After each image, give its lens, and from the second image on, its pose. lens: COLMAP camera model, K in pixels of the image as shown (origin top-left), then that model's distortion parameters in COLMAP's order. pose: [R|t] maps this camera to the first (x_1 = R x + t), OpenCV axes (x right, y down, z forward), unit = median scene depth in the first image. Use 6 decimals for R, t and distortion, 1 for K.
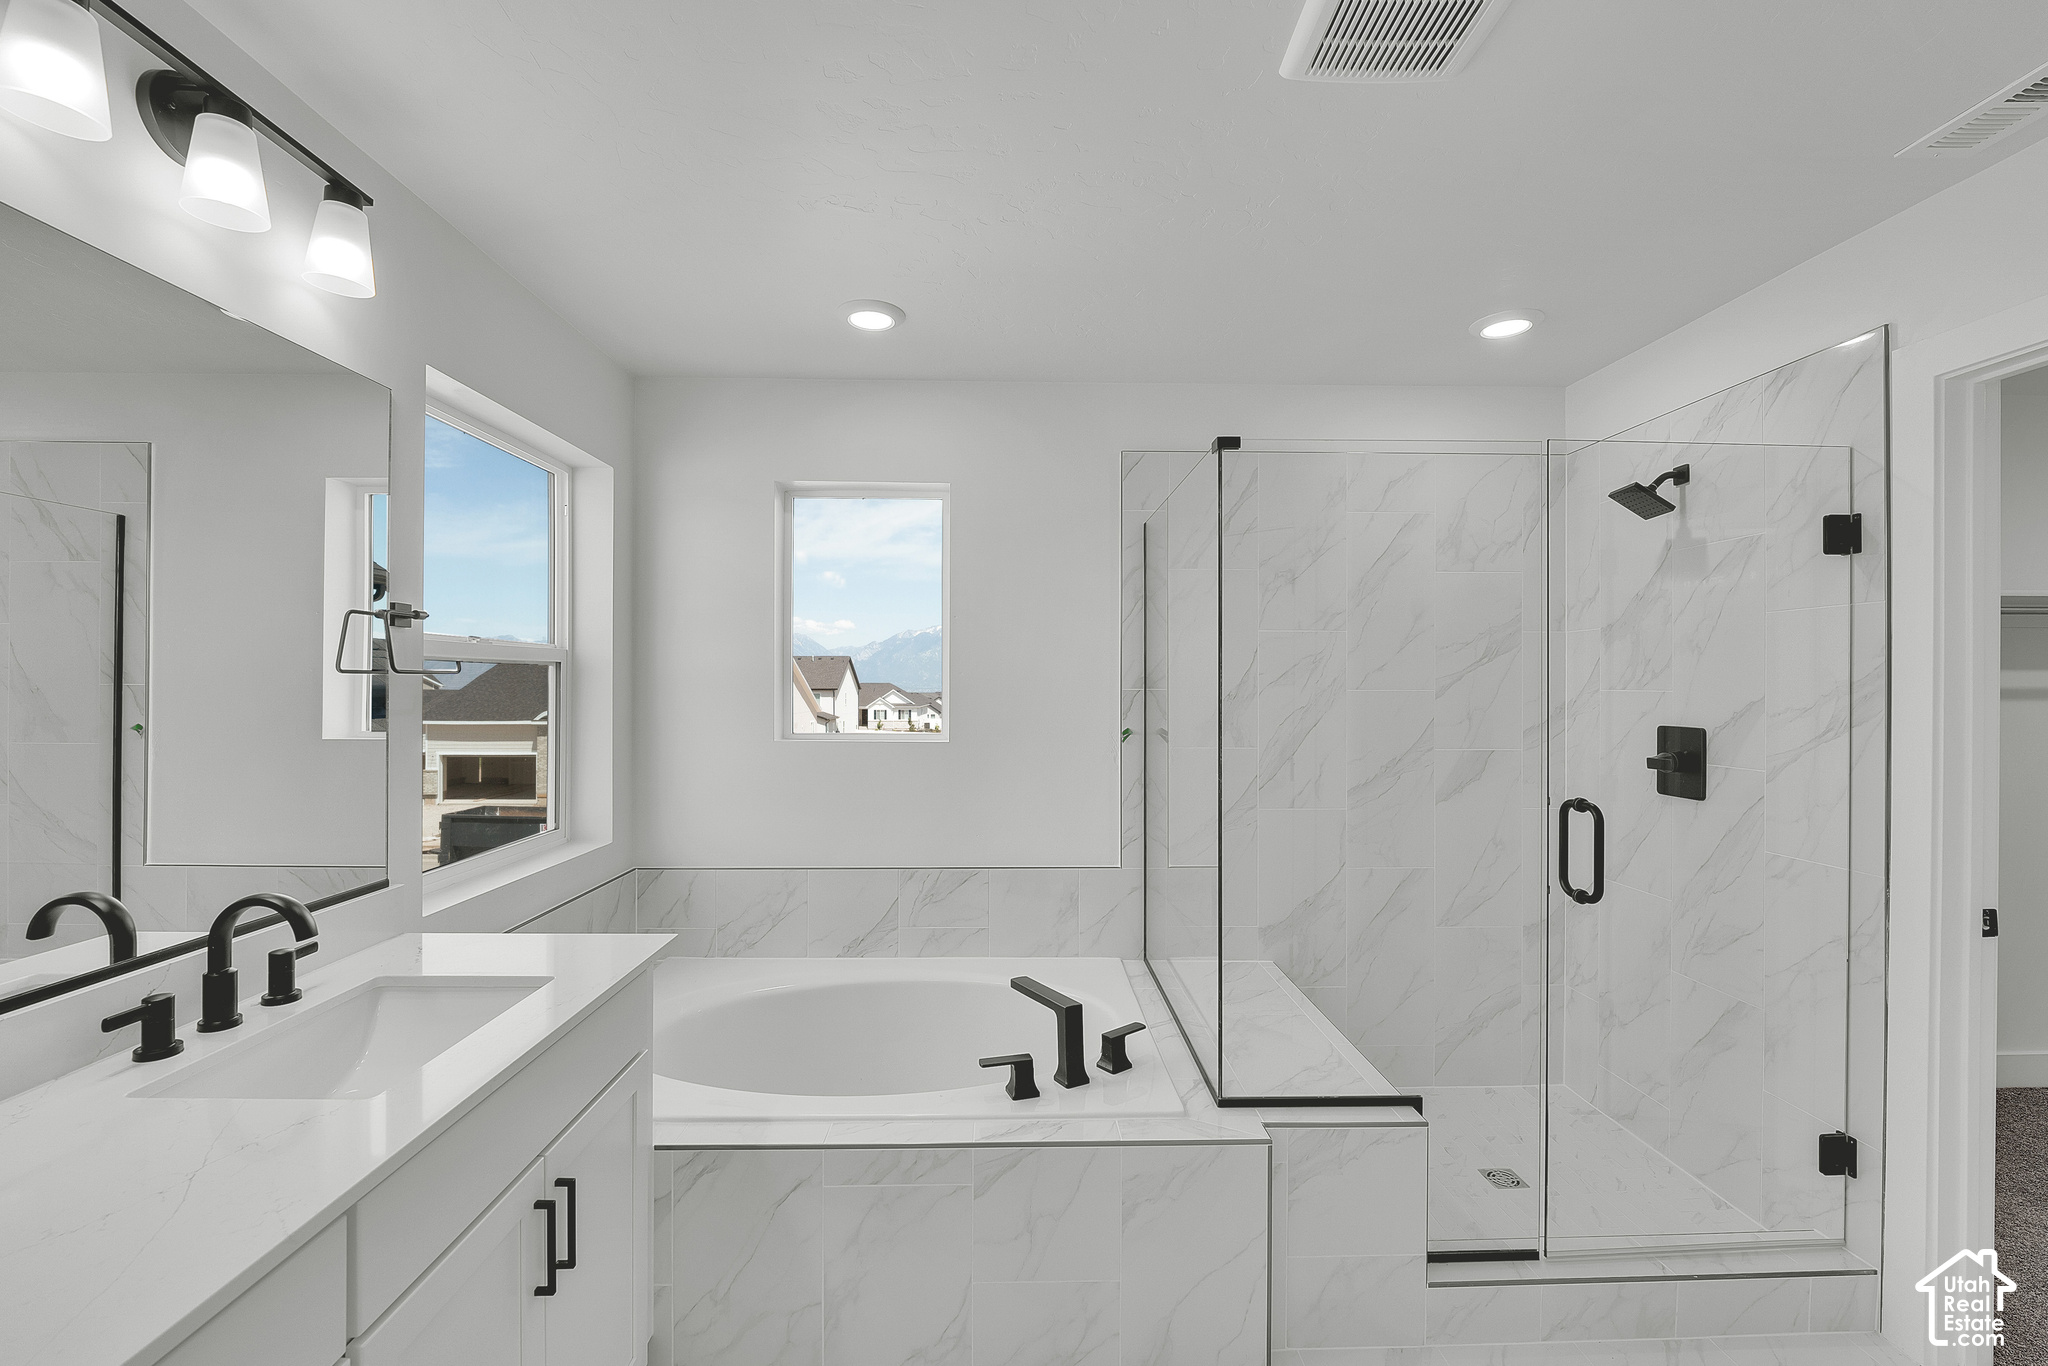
lens RADIAL K [[869.1, 0, 1028.0], [0, 869.1, 680.9], [0, 0, 1]] dist [-0.007162, 0.000147]
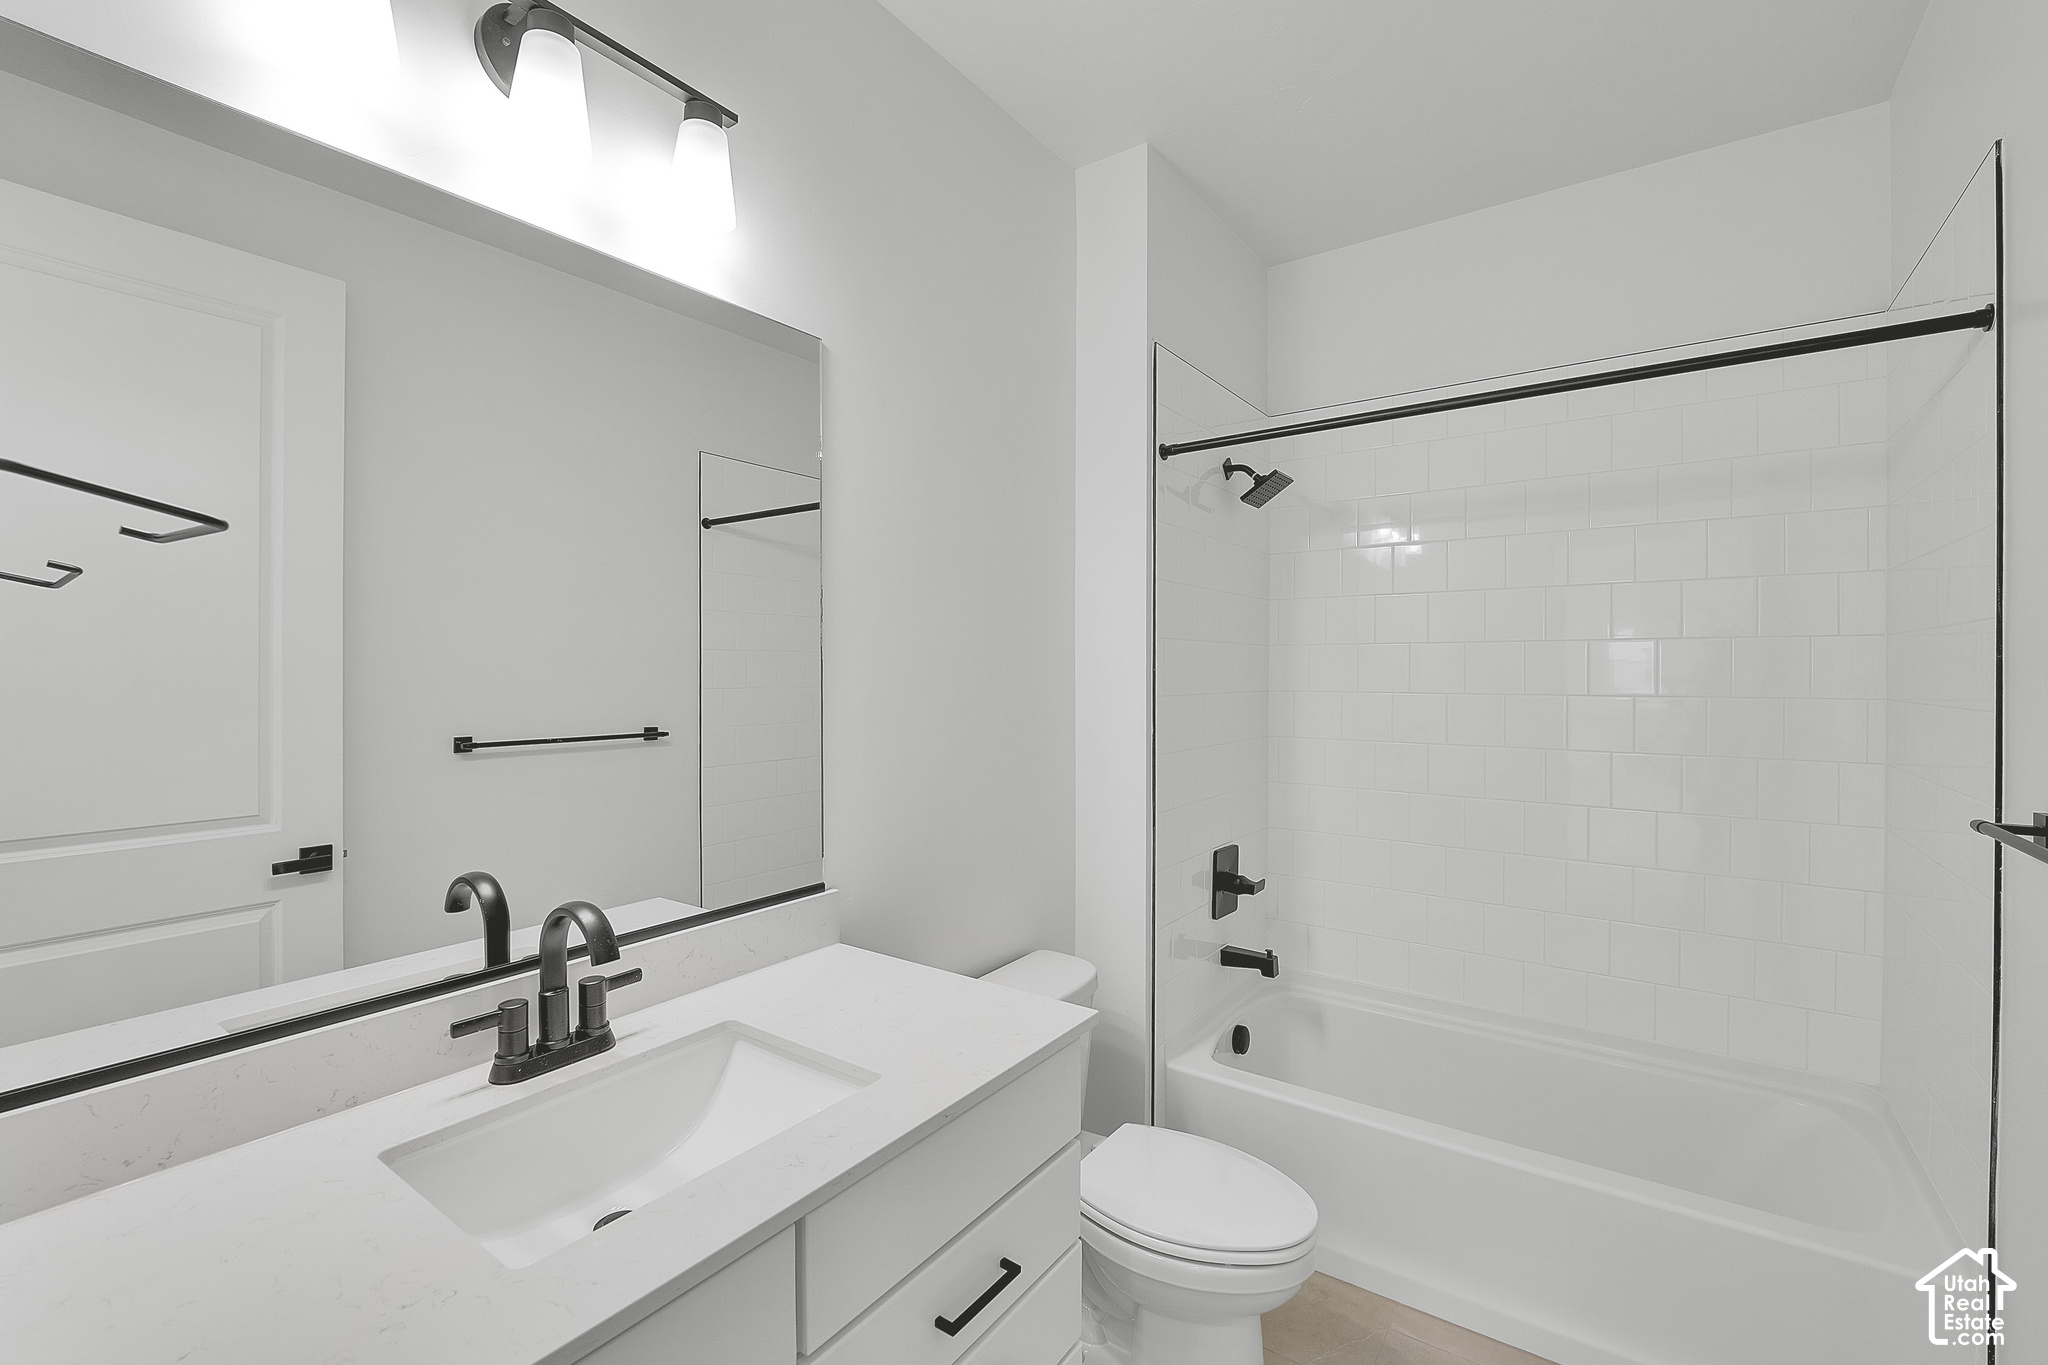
lens RADIAL K [[869.1, 0, 1019.3], [0, 869.1, 672.0], [0, 0, 1]] dist [-0.007162, 0.000147]
pose [[0.797637, -0.003113, -0.603130, -0.013661], [0.005958, 0.999979, 0.002719, 0.002210], [0.603109, -0.005762, 0.797638, 0.575386]]
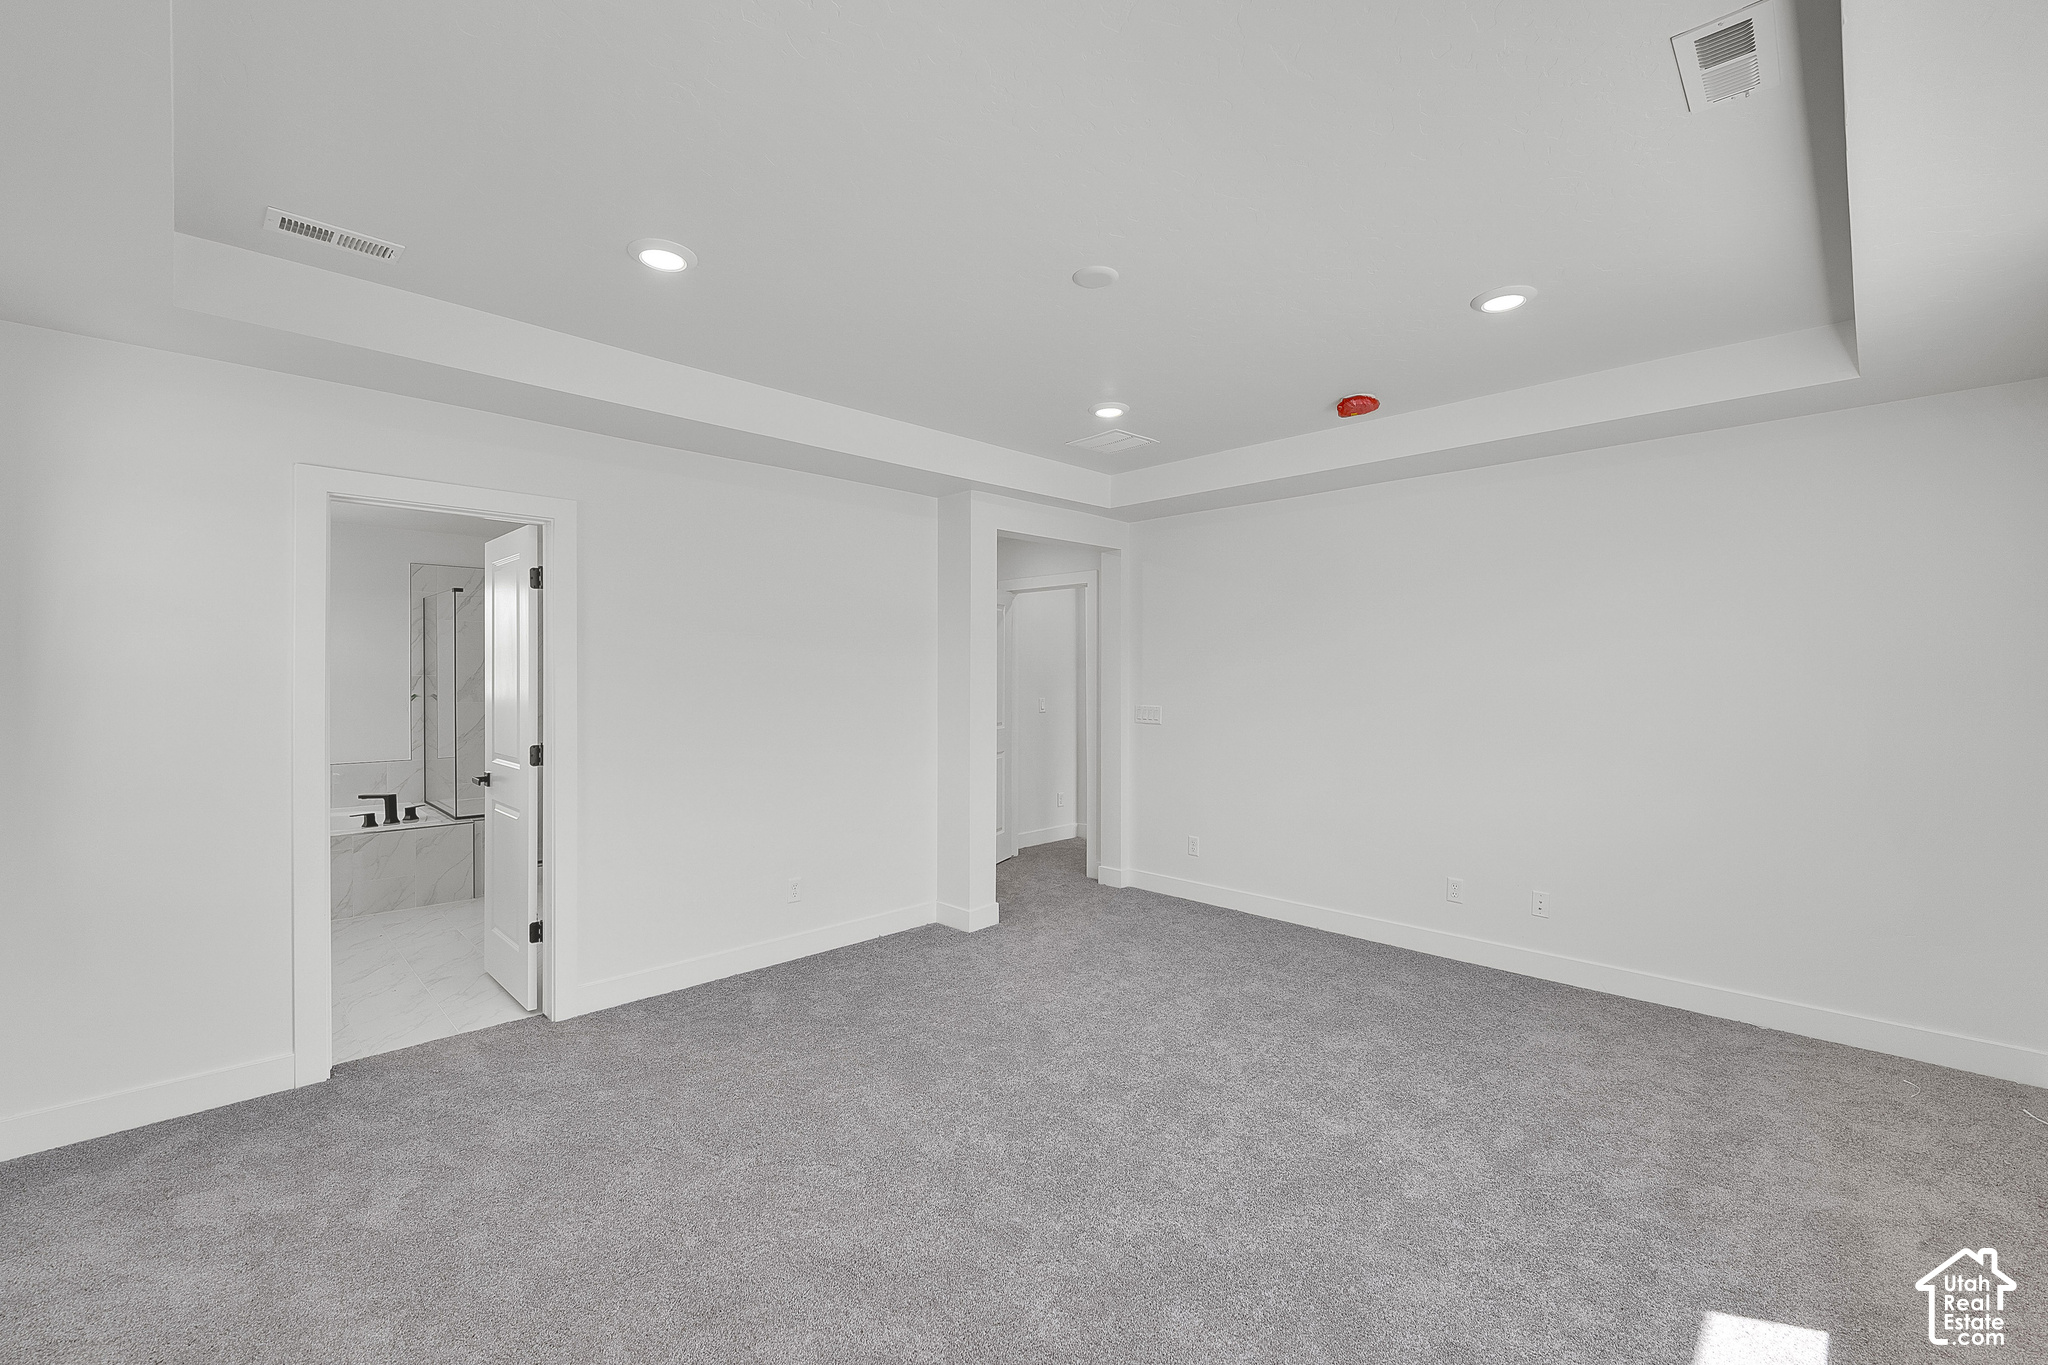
lens RADIAL K [[869.1, 0, 1028.7], [0, 869.1, 677.8], [0, 0, 1]] dist [-0.007162, 0.000147]
pose [[0.737512, -0.003338, 0.675326, -0.211177], [0.000139, 0.999989, 0.004790, 0.004484], [-0.675334, -0.003439, 0.737504, -1.600210]]
